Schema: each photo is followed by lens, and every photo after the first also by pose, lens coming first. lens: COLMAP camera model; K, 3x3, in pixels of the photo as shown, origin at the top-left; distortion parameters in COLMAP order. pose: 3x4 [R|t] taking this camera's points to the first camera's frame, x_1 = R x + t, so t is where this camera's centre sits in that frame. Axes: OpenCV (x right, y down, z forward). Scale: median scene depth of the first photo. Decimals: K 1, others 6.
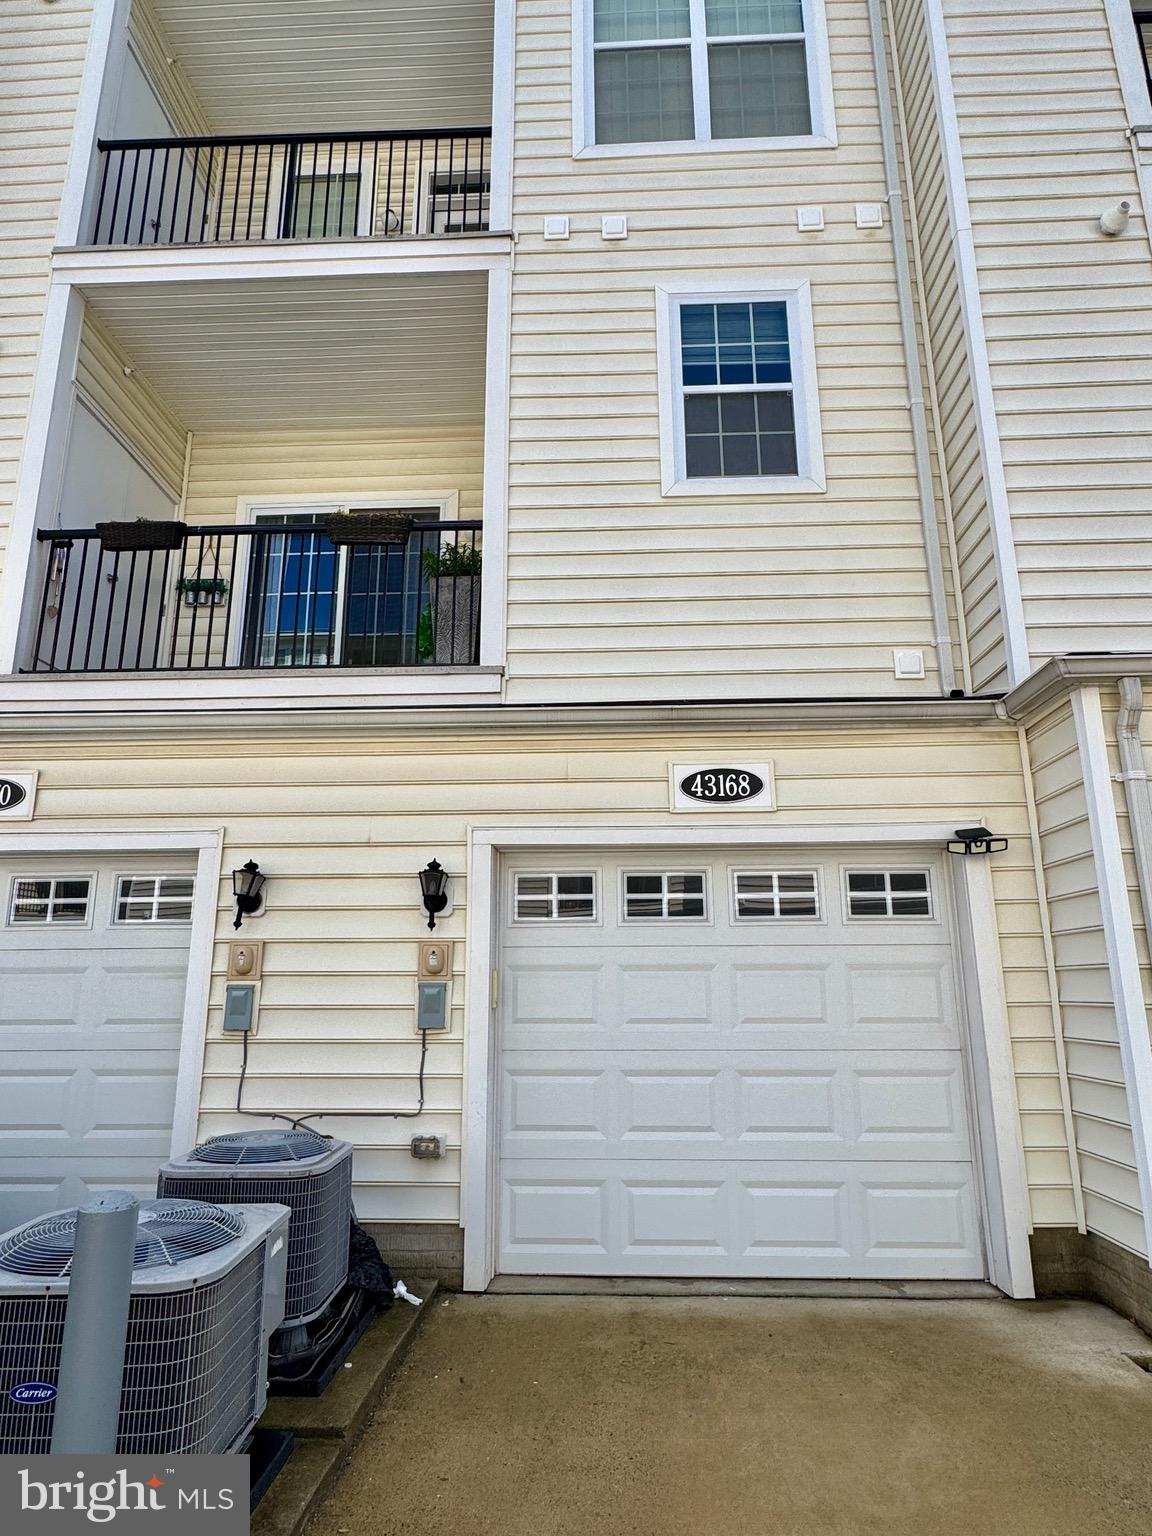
lens RADIAL K [[884.4, 0, 576.0], [0, 884.4, 768.0], [0, 0, 1]] dist [-0.002434, 0.001962]
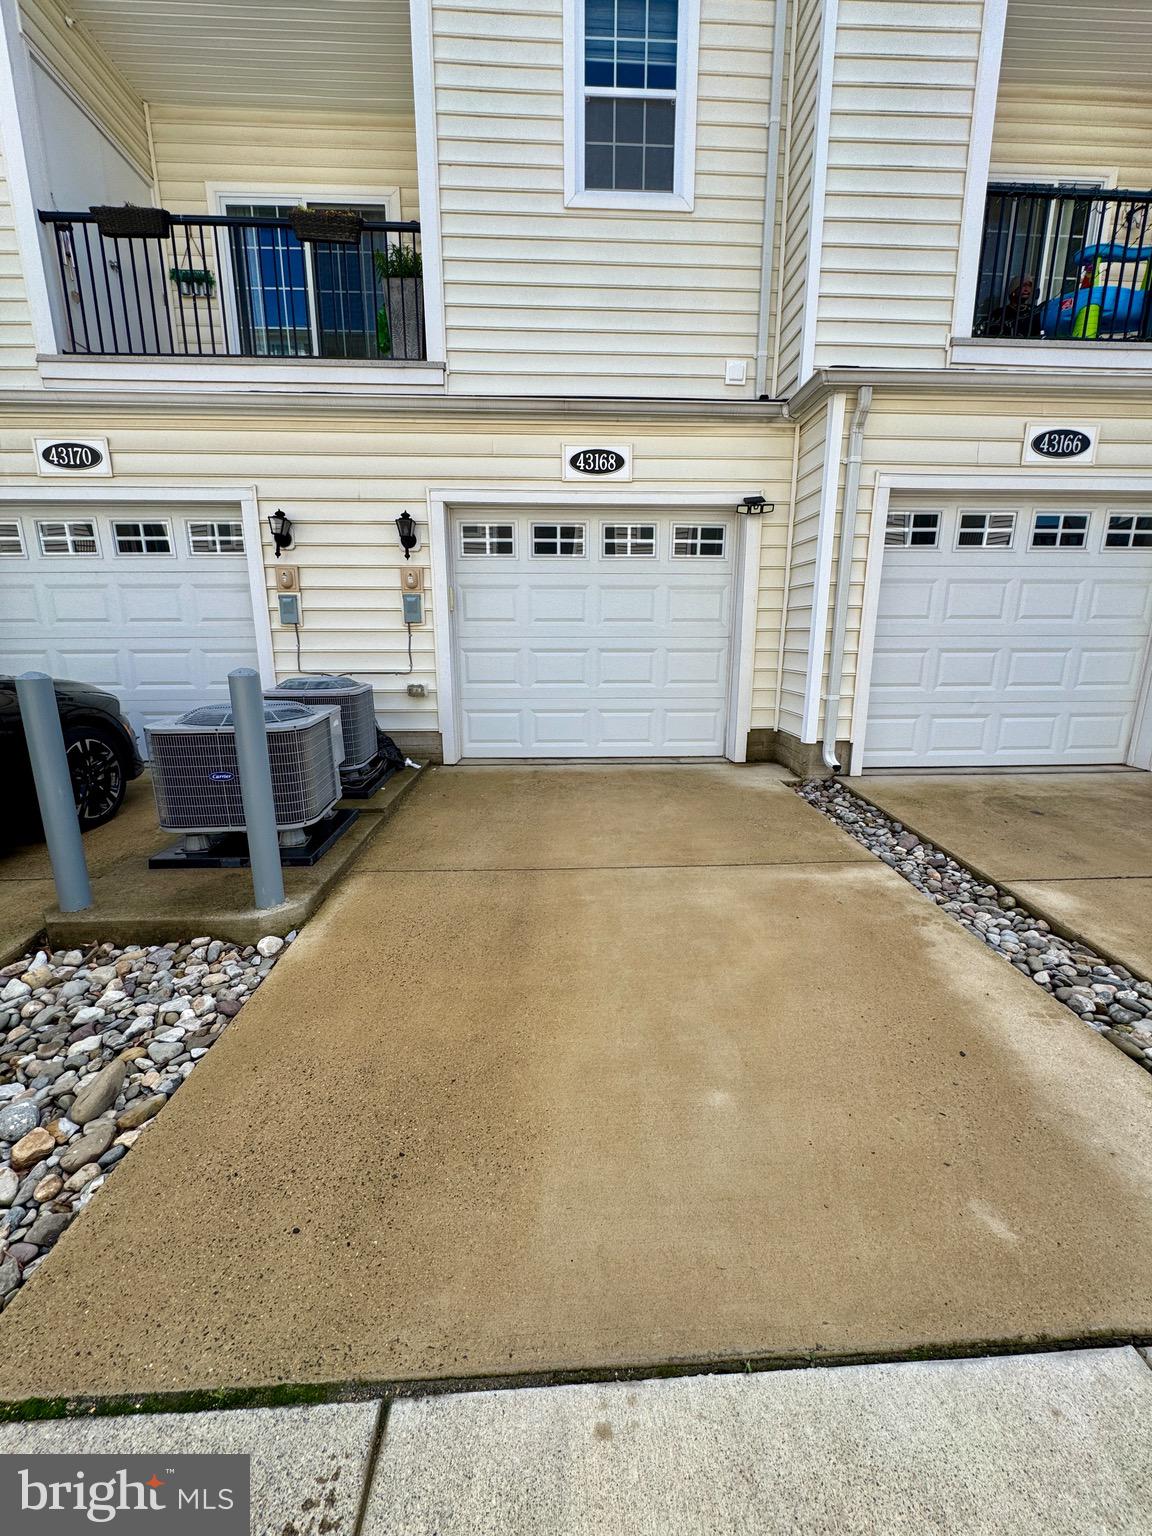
lens RADIAL K [[615.7, 0, 578.1], [0, 615.7, 769.0], [0, 0, 1]] dist [-0.003378, 0.000024]
pose [[0.996045, -0.015306, 0.087525, 0.032795], [-0.024670, 0.898678, 0.437915, 0.030206], [-0.085359, -0.438342, 0.894746, -0.146963]]
